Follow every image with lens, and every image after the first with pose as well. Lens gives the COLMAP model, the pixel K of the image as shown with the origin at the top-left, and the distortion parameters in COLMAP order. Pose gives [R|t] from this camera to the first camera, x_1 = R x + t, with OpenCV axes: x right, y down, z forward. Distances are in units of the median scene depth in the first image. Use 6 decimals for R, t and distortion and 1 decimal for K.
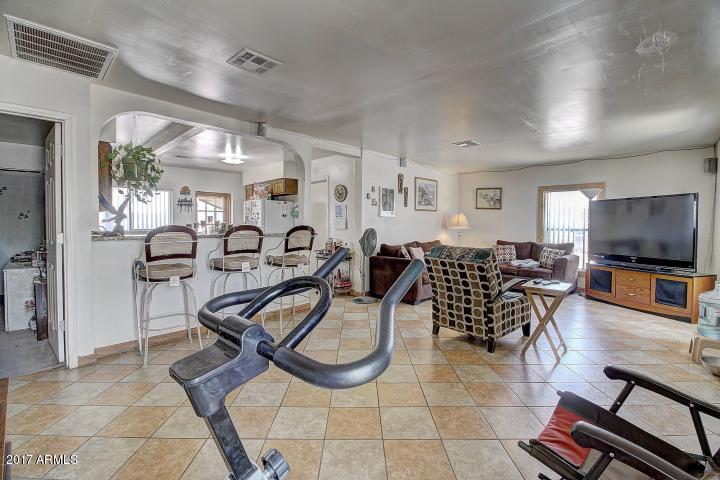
lens RADIAL K [[333.6, 0, 360.4], [0, 333.6, 238.8], [0, 0, 1]] dist [-0.013902, -0.000359]
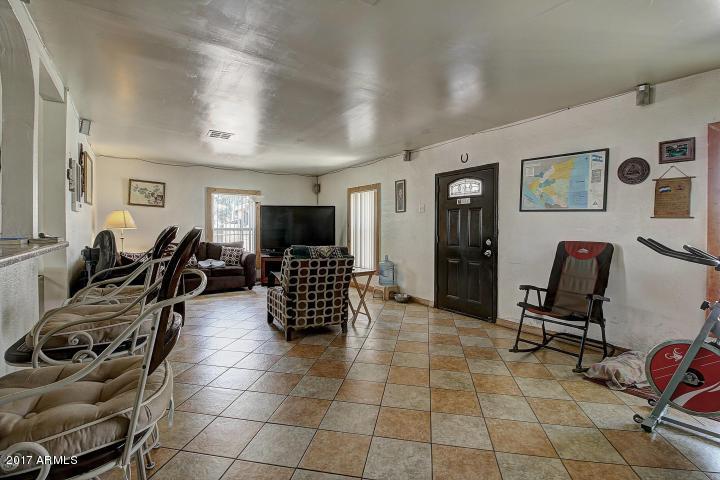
lens RADIAL K [[333.6, 0, 360.6], [0, 333.6, 234.5], [0, 0, 1]] dist [-0.013902, -0.000359]
pose [[0.186246, -0.025718, 0.982166, -0.406244], [0.036801, 0.999138, 0.019184, -0.016377], [-0.981814, 0.032572, 0.187032, 0.375977]]
